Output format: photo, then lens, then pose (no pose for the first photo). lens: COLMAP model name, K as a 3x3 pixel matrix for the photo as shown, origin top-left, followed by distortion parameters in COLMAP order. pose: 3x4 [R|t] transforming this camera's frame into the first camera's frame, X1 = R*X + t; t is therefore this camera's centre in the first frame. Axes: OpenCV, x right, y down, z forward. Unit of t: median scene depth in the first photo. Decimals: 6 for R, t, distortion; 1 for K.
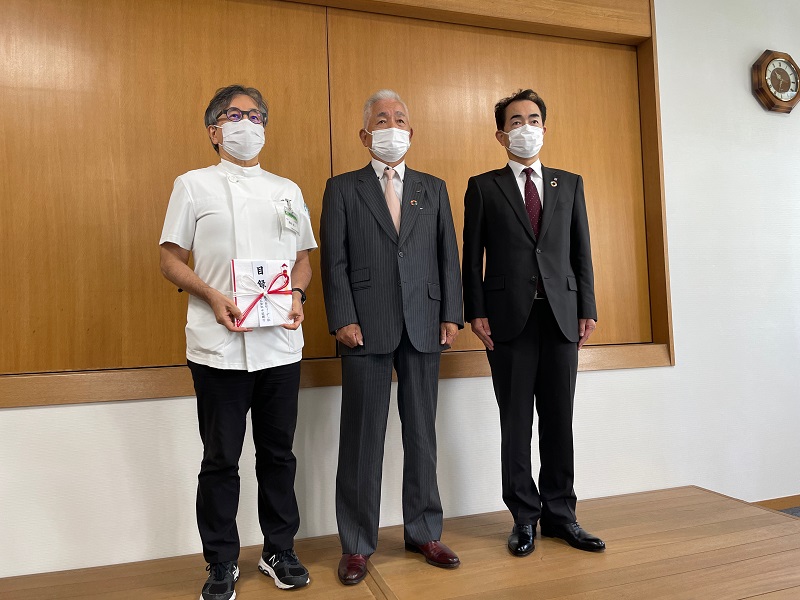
lens RADIAL K [[654.2, 0, 413.7], [0, 654.2, 280.6], [0, 0, 1]] dist [0.133244, -0.170415]
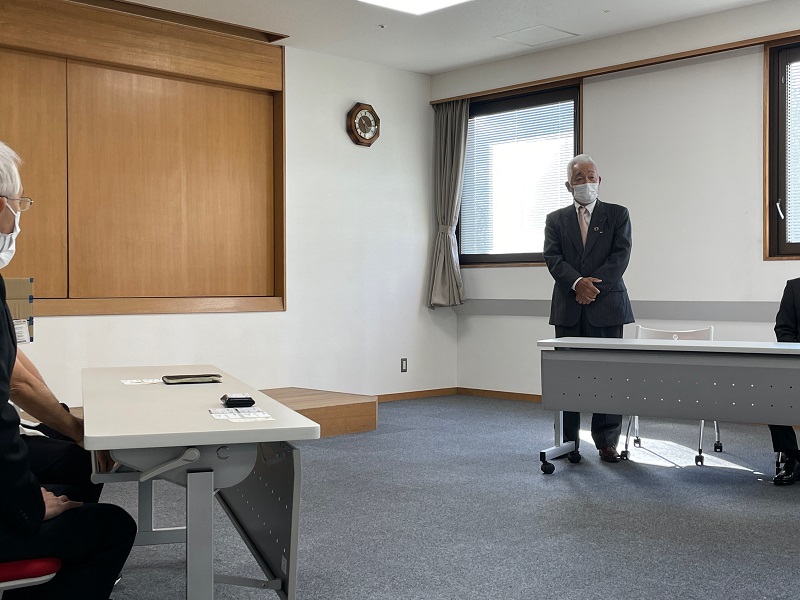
lens RADIAL K [[1024.2, 0, 400.0], [0, 1024.2, 300.0], [0, 0, 1]] dist [0.064219, -0.031056]
pose [[0.911166, 0.028541, 0.411050, -0.375095], [-0.059068, 0.996342, 0.061753, -0.065090], [-0.407784, -0.080547, 0.909519, -1.378723]]
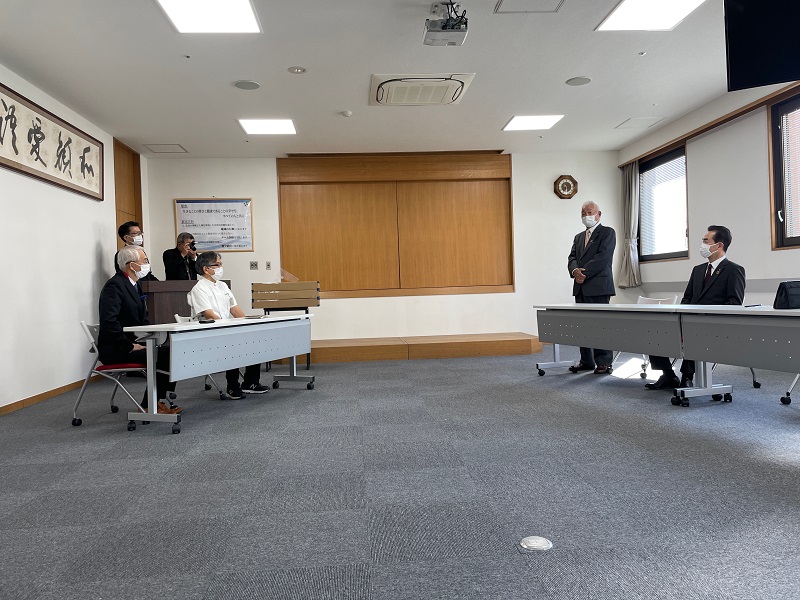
lens RADIAL K [[608.0, 0, 400.0], [0, 608.0, 300.0], [0, 0, 1]] dist [0.090382, -0.123900]
pose [[0.965398, 0.006218, -0.260709, 0.659877], [0.019376, 0.995242, 0.095488, -0.115071], [0.260062, -0.097235, 0.960684, -1.891800]]
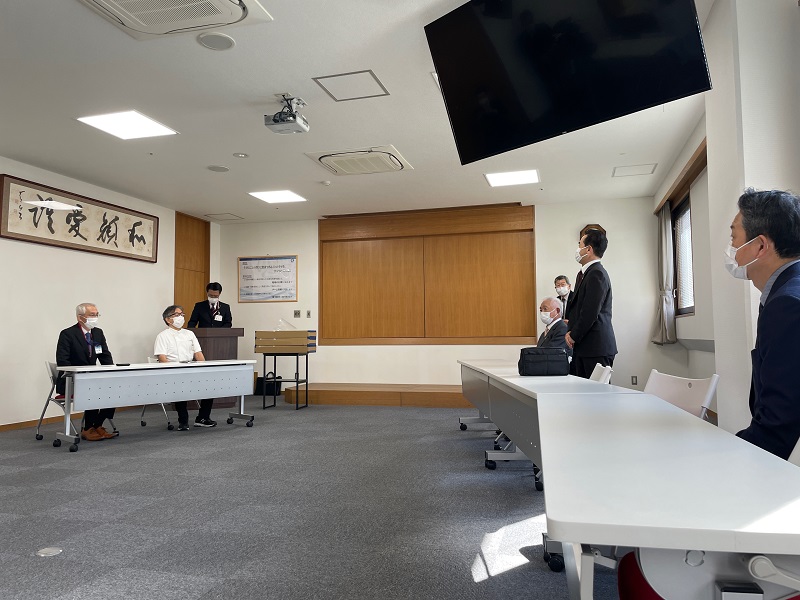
lens RADIAL K [[608.0, 0, 400.0], [0, 608.0, 300.0], [0, 0, 1]] dist [0.090382, -0.123900]
pose [[0.817592, -0.007205, -0.575753, 1.560830], [0.022807, 0.999542, 0.019880, -0.141779], [0.575346, -0.029385, 0.817382, -1.633481]]
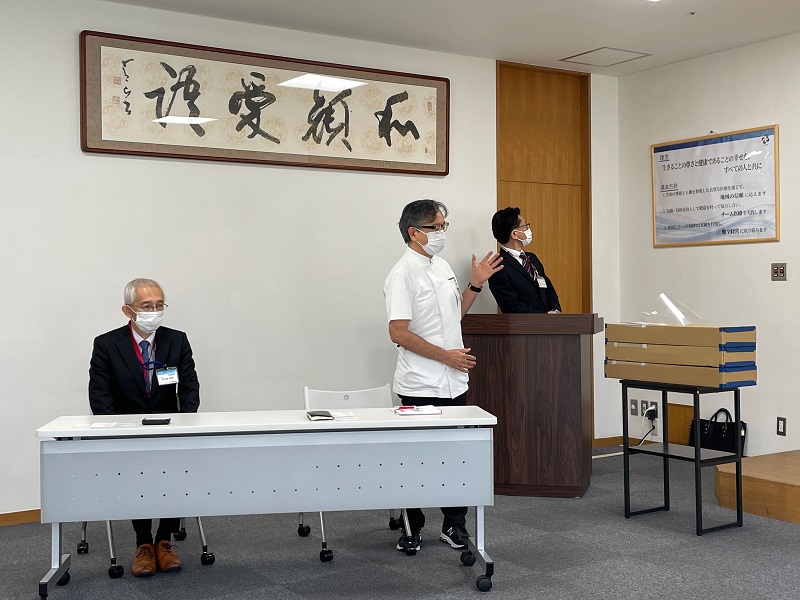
lens RADIAL K [[997.7, 0, 400.0], [0, 997.7, 300.0], [0, 0, 1]] dist [0.076375, -0.010008]
pose [[0.236332, 0.039925, -0.970852, 1.163513], [0.074010, 0.995513, 0.058955, -0.143330], [0.968850, -0.085785, 0.232317, -0.602439]]
